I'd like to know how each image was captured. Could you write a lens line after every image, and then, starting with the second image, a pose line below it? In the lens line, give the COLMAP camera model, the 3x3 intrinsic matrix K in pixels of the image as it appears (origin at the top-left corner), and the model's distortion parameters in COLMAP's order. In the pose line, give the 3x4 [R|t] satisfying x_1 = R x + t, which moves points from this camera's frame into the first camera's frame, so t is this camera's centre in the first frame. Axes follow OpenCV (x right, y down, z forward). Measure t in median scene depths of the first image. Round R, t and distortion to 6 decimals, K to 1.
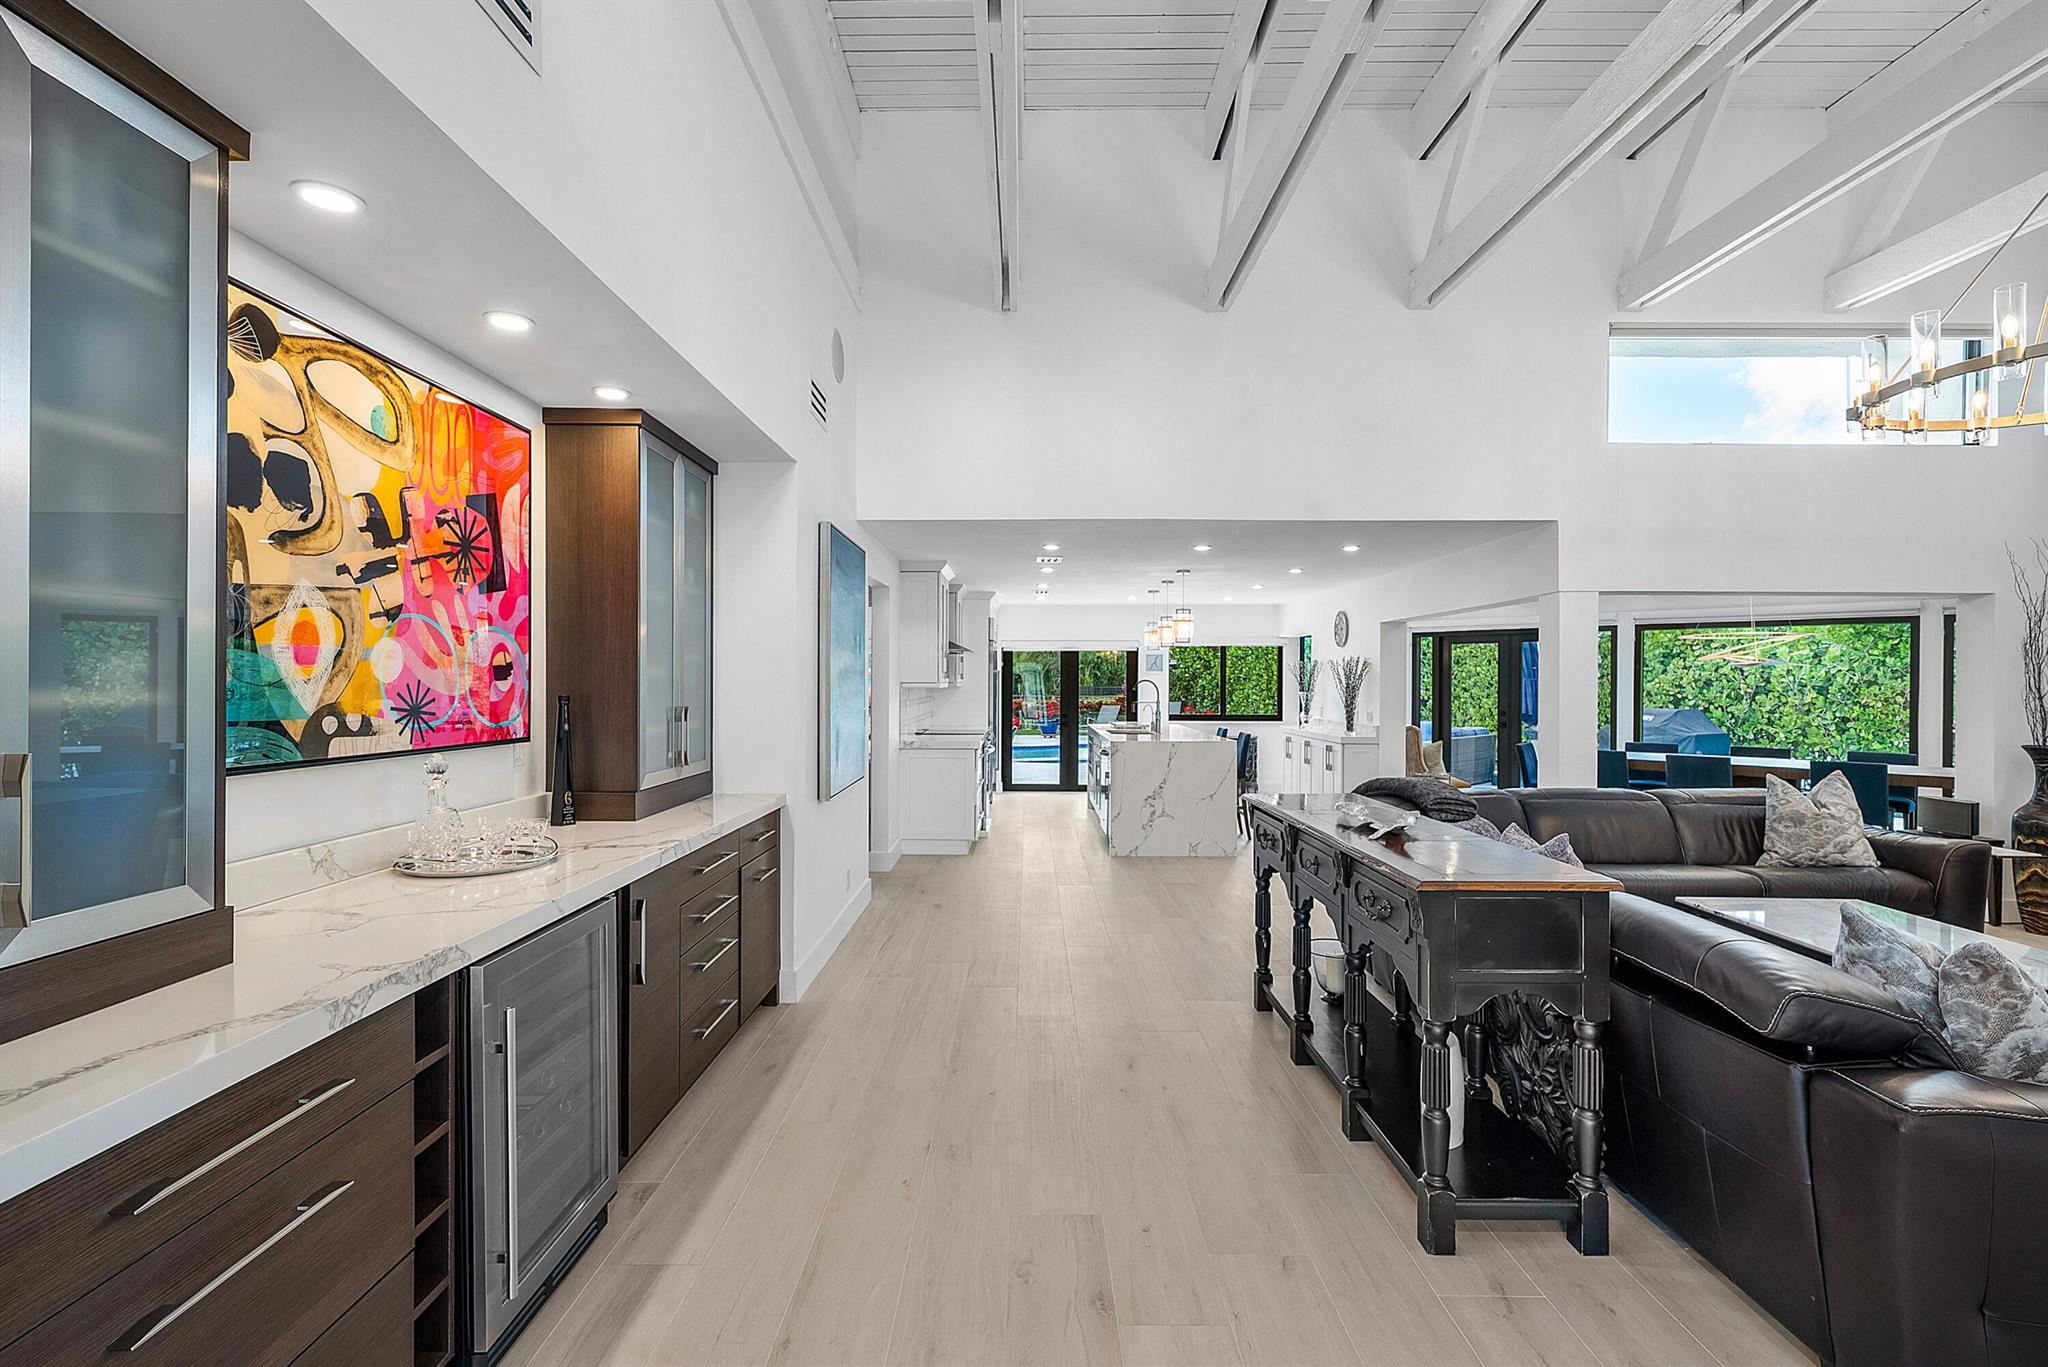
lens RADIAL K [[942.6, 0, 1041.2], [0, 942.6, 687.9], [0, 0, 1]] dist [-0.001599, -0.000620]
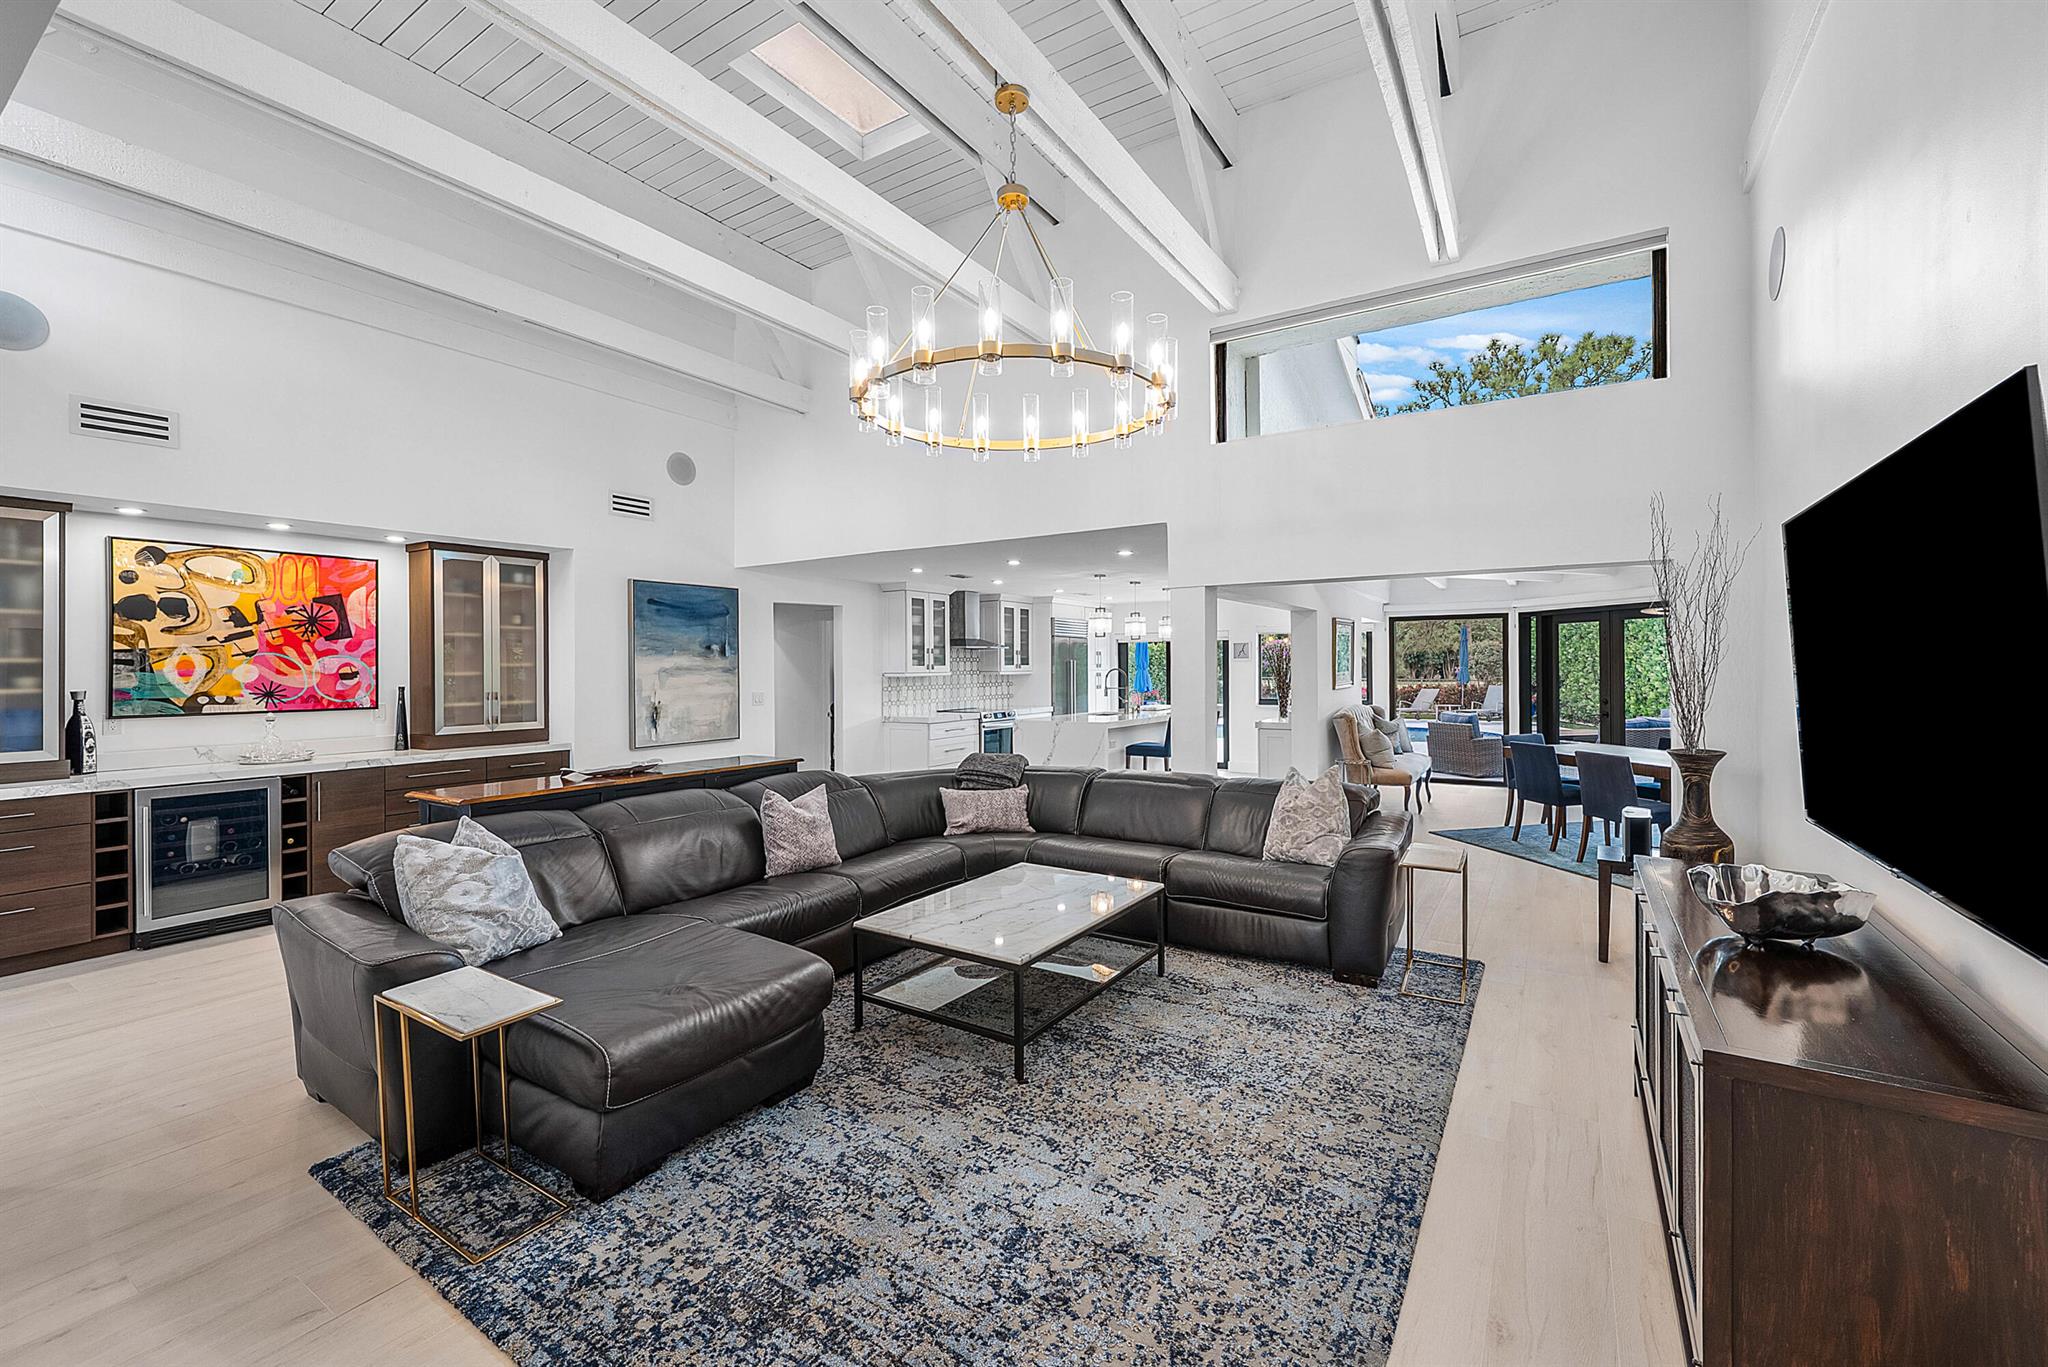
lens RADIAL K [[873.4, 0, 1029.9], [0, 873.4, 662.7], [0, 0, 1]] dist [-0.000664, -0.000205]
pose [[0.838526, -0.012660, -0.544715, 0.947483], [0.007506, 0.999904, -0.011683, -0.006737], [0.544810, 0.005708, 0.838540, 0.095248]]
